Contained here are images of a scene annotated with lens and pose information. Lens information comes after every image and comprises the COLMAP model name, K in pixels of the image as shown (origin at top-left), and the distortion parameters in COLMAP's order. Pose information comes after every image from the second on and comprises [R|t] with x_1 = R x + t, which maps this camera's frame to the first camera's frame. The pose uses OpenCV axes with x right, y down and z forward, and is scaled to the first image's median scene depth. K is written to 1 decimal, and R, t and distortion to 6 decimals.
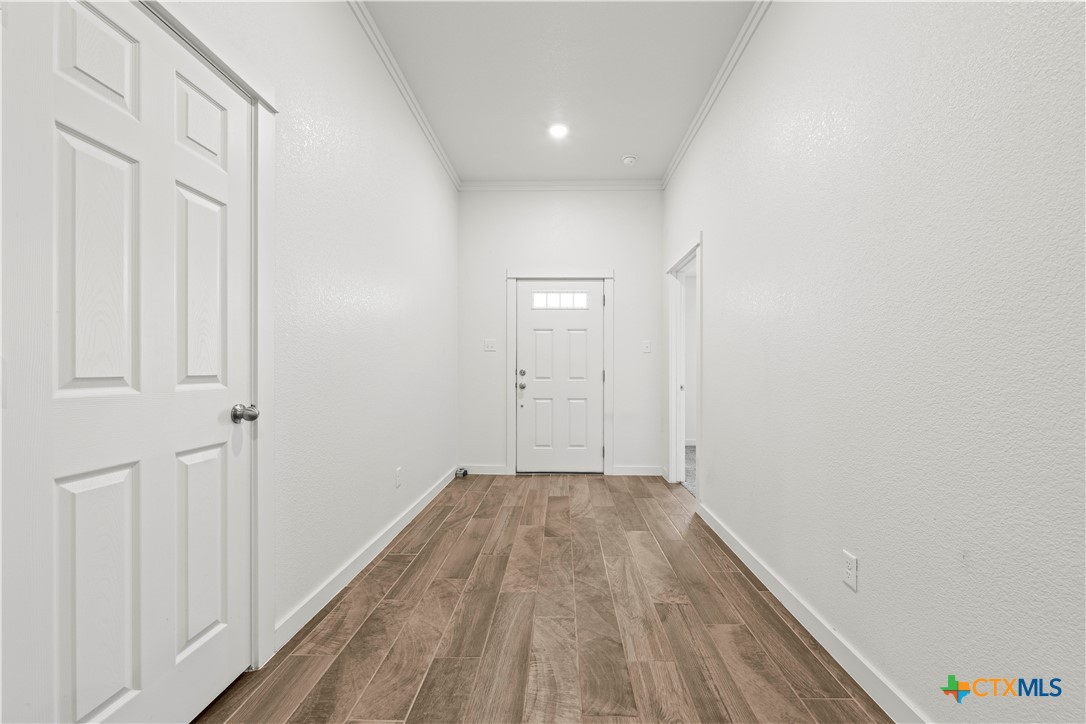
lens RADIAL K [[432.2, 0, 558.4], [0, 432.2, 368.3], [0, 0, 1]] dist [0.000215, -0.000279]
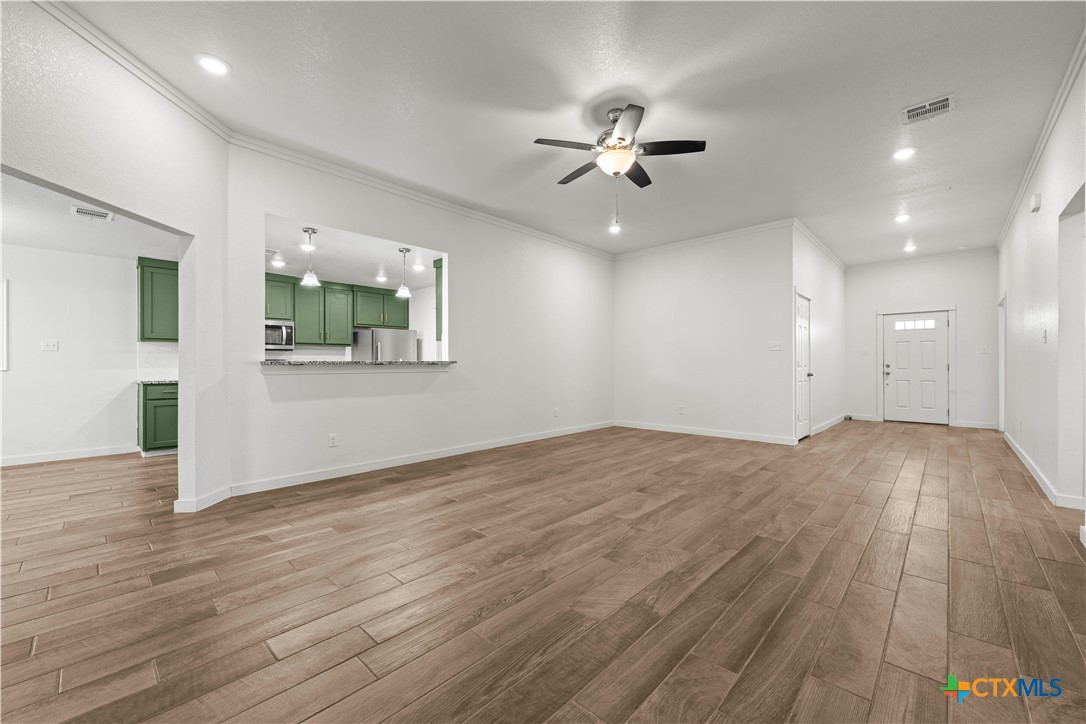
lens RADIAL K [[430.7, 0, 551.6], [0, 430.7, 365.6], [0, 0, 1]] dist [0.000310, 0.000048]
pose [[0.746098, -0.002648, -0.665831, 0.074845], [0.003687, 0.999993, 0.000155, 0.003697], [0.665826, -0.002570, 0.746102, -1.407923]]
